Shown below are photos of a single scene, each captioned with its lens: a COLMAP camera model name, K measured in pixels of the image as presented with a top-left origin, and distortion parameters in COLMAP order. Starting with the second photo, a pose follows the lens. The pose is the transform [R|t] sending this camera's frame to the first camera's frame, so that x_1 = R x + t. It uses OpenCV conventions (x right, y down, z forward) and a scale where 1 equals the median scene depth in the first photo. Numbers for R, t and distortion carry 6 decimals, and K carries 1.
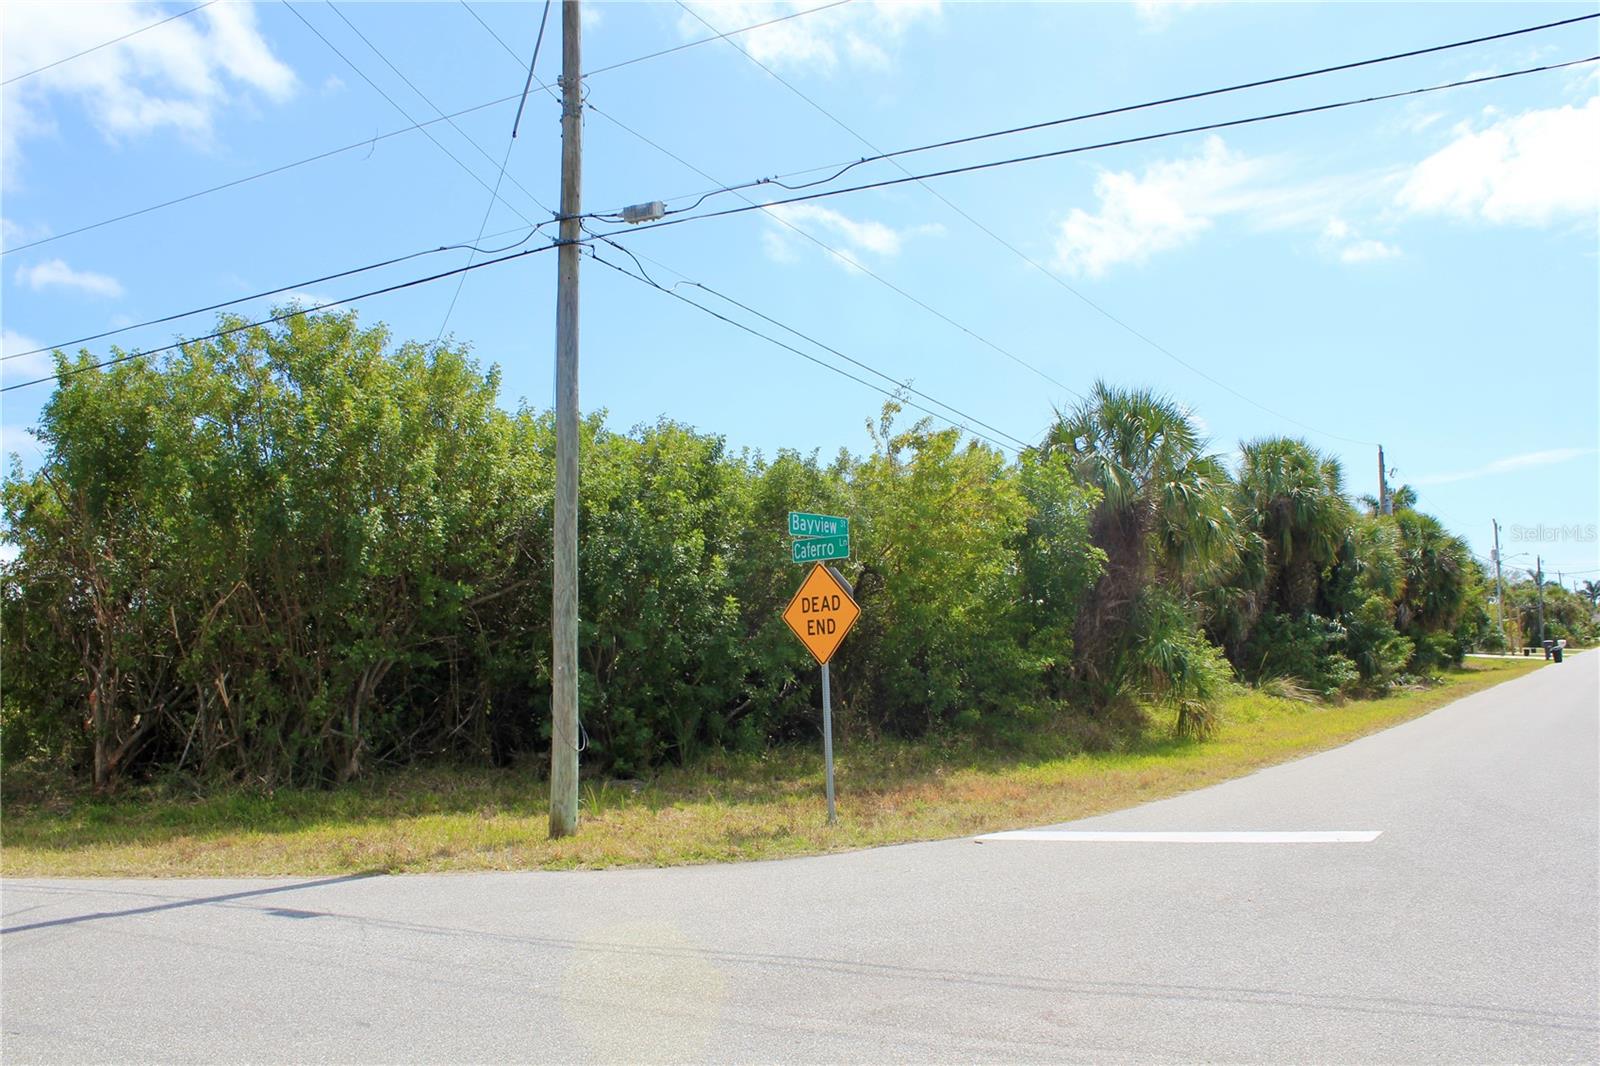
lens RADIAL K [[1335.4, 0, 769.8], [0, 1335.4, 528.6], [0, 0, 1]] dist [-0.171856, 0.143765]
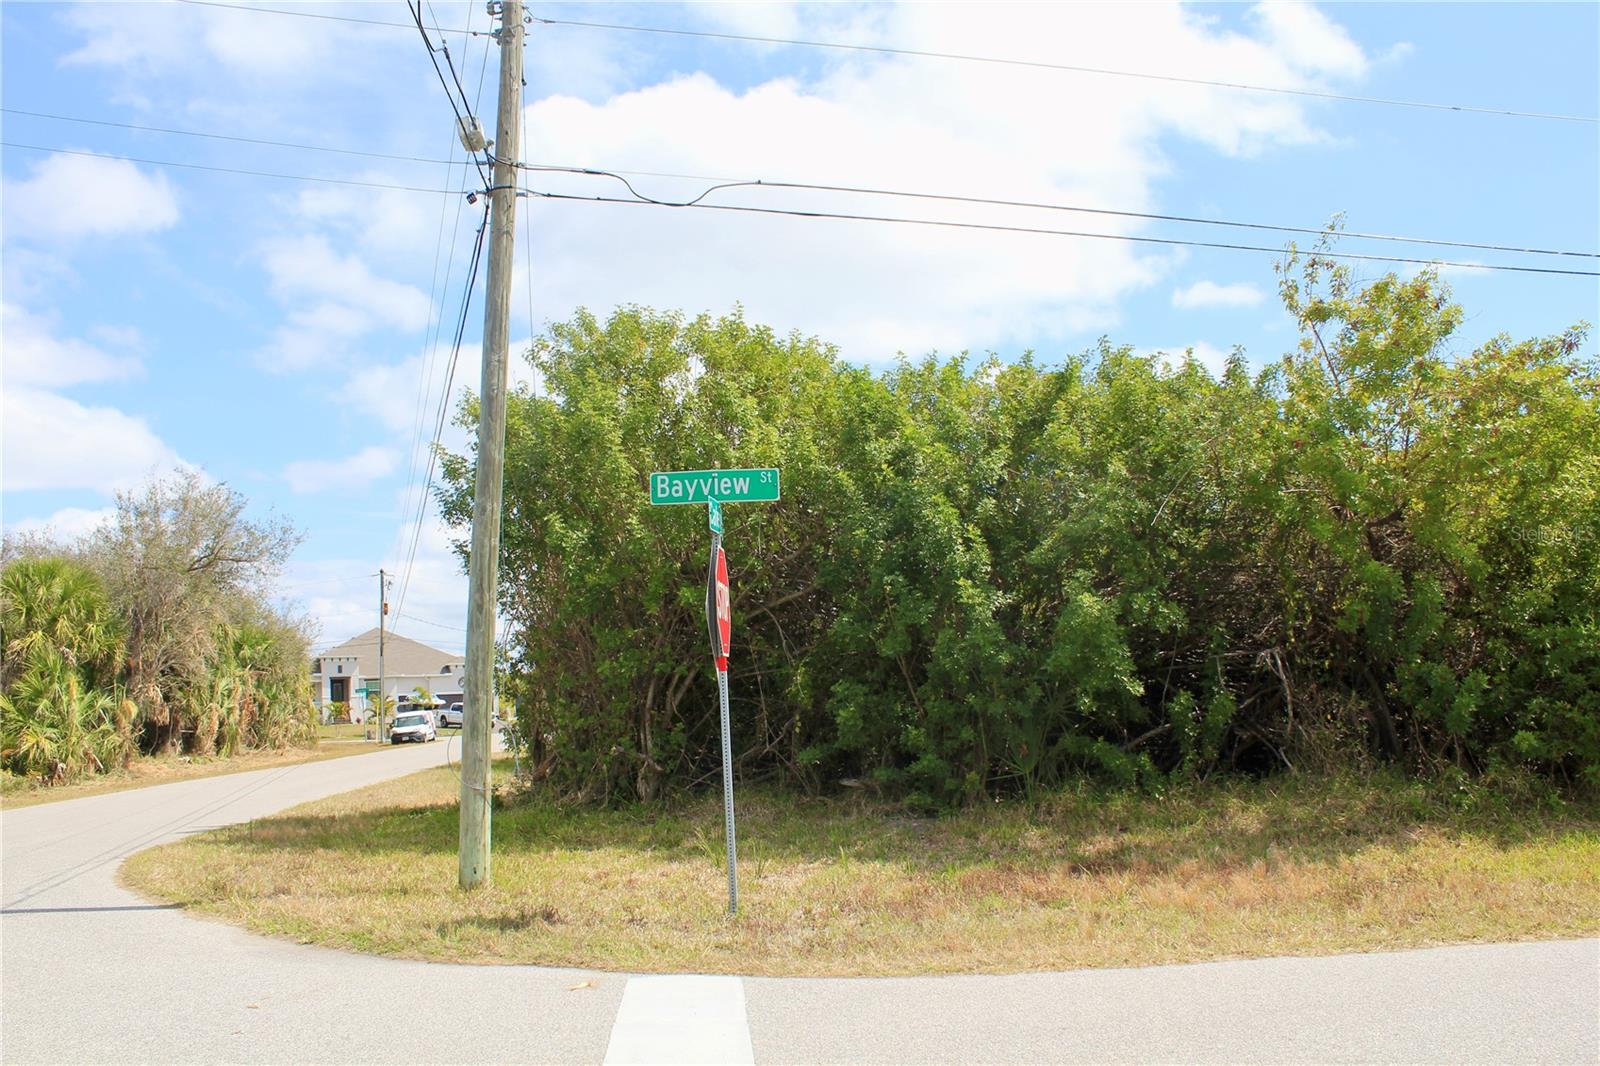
lens RADIAL K [[1335.4, 0, 798.8], [0, 1335.4, 517.0], [0, 0, 1]] dist [-0.171856, 0.143765]
pose [[0.643535, -0.097773, -0.759146, 0.482213], [0.101434, 0.993954, -0.042027, 0.038845], [0.758666, -0.049957, 0.649562, 0.467800]]
